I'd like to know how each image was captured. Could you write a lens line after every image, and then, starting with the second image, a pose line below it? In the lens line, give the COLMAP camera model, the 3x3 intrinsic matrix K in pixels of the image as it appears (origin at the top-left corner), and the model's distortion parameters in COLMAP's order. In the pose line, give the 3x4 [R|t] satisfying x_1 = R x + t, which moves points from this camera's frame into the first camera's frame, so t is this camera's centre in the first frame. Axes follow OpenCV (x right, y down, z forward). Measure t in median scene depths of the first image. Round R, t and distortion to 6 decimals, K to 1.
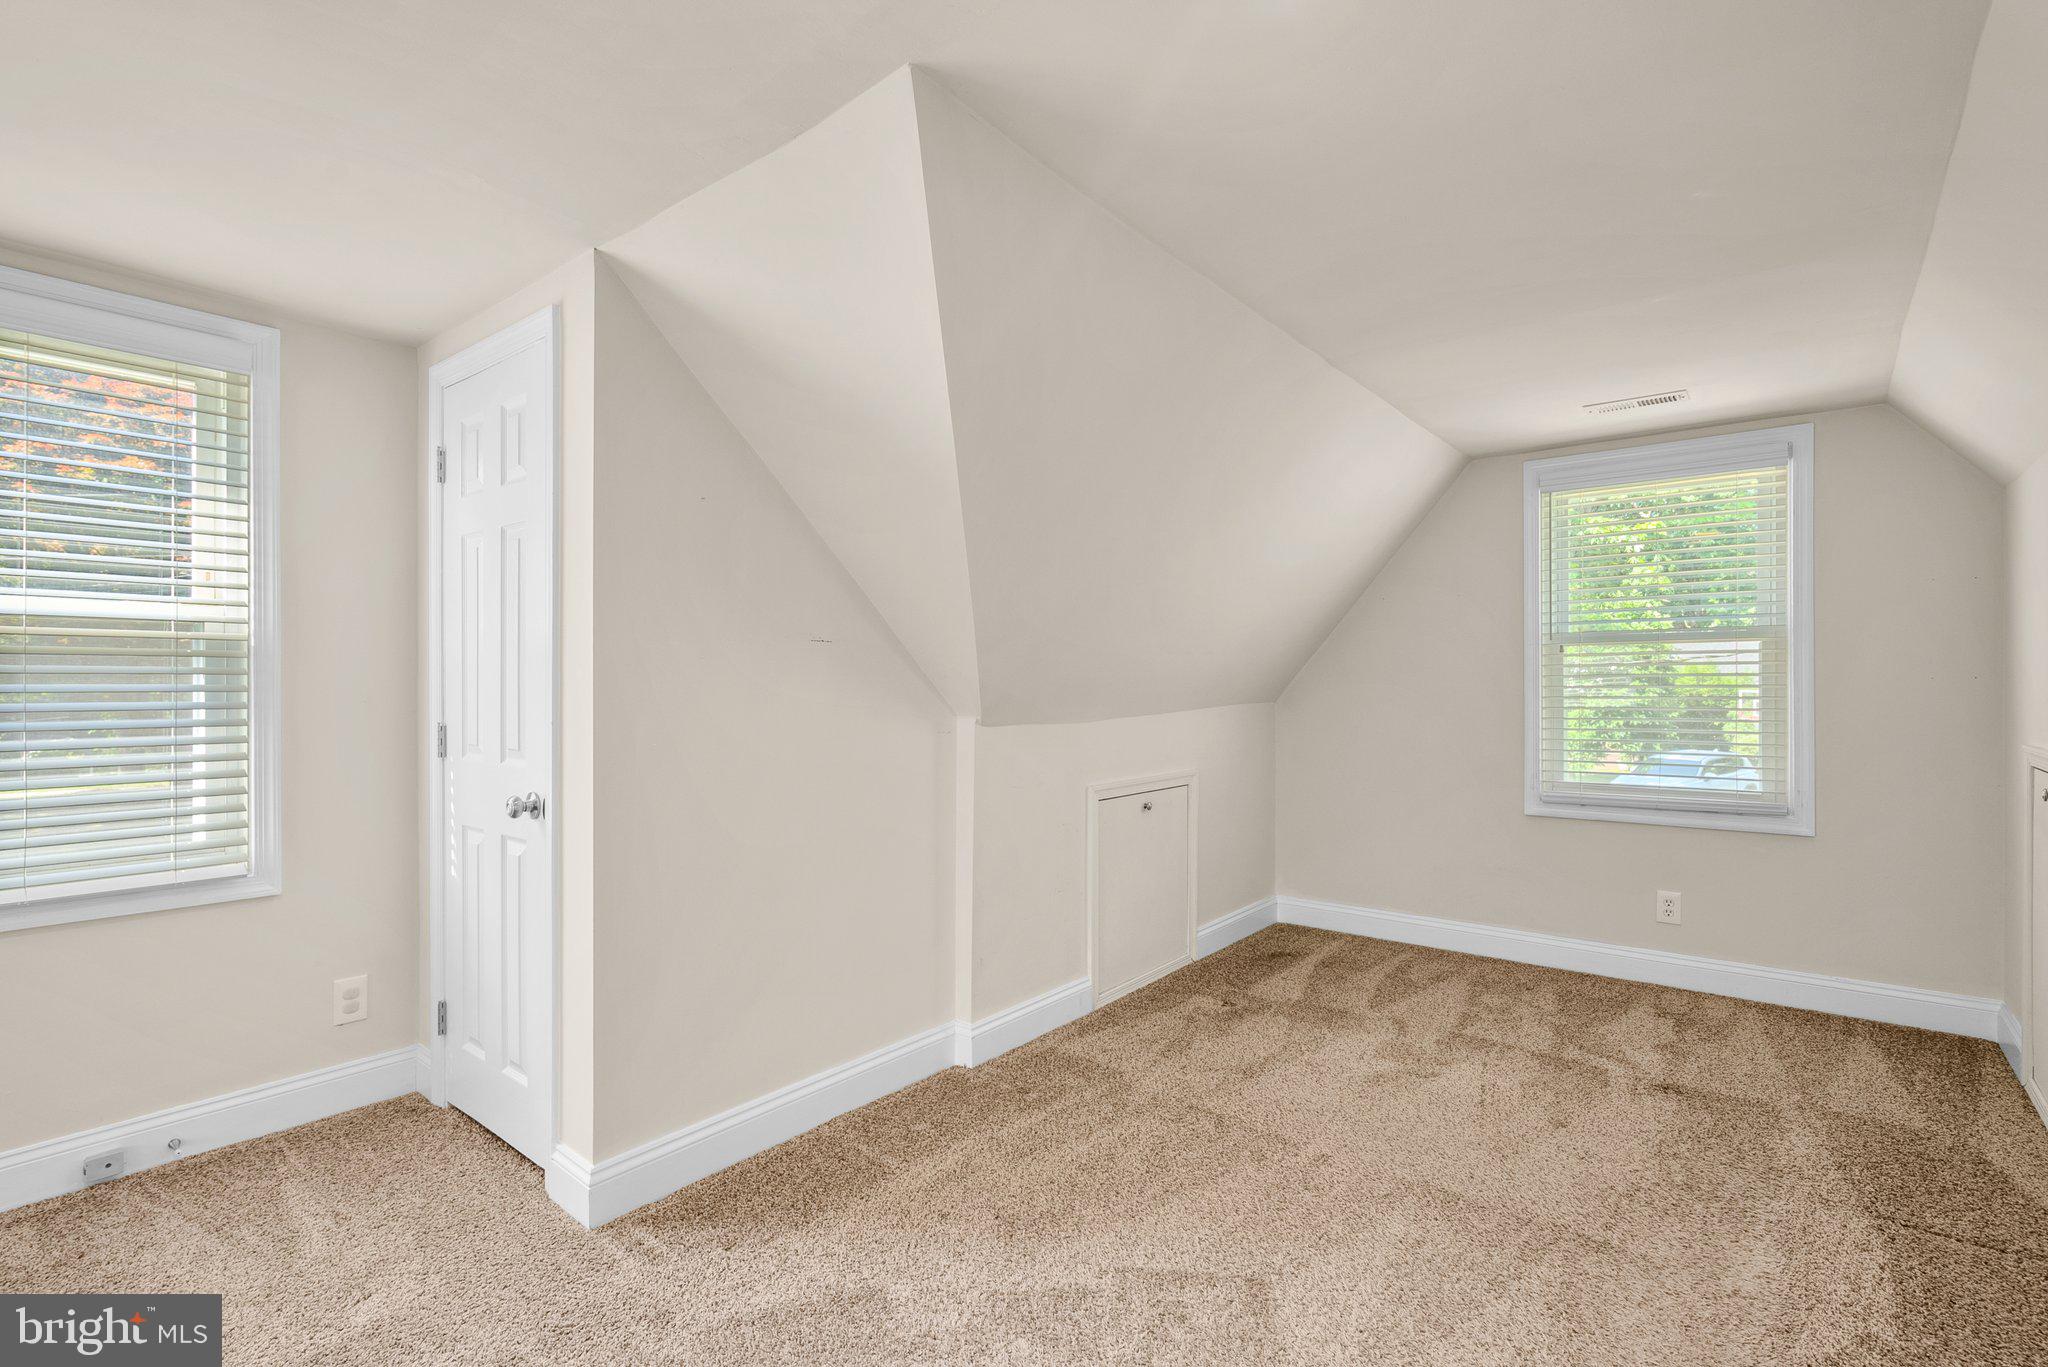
lens RADIAL K [[946.0, 0, 1020.0], [0, 946.0, 673.0], [0, 0, 1]] dist [-0.003014, 0.000008]
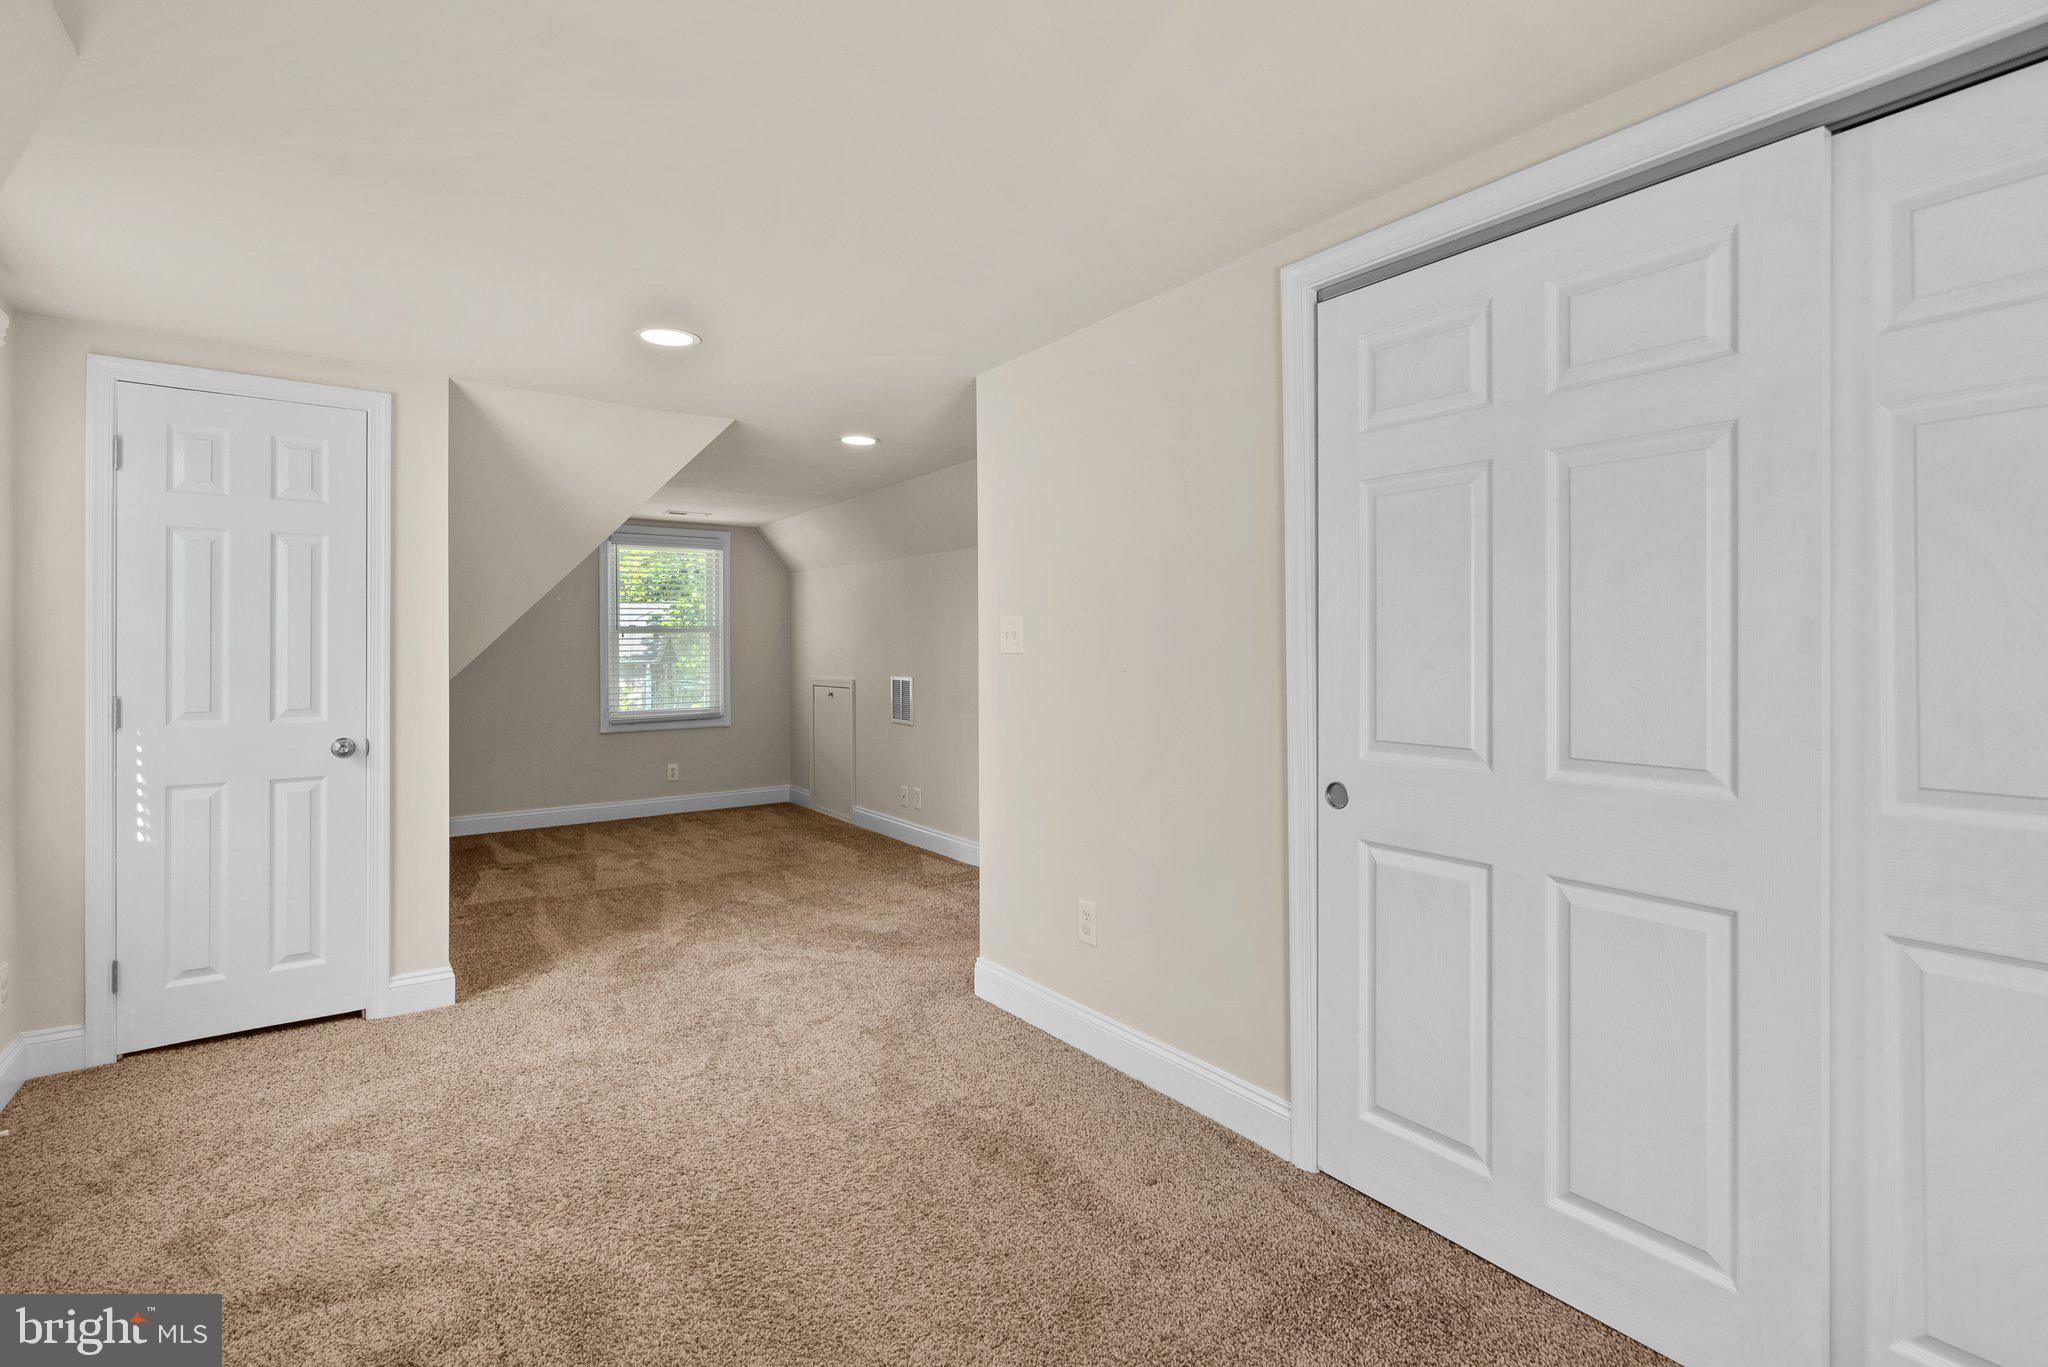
lens RADIAL K [[946.0, 0, 1020.0], [0, 946.0, 673.0], [0, 0, 1]] dist [-0.003014, 0.000008]
pose [[0.259580, -0.021889, 0.965474, -1.033547], [-0.004218, 0.999708, 0.023799, -0.001423], [-0.965712, -0.010250, 0.259412, -0.183404]]
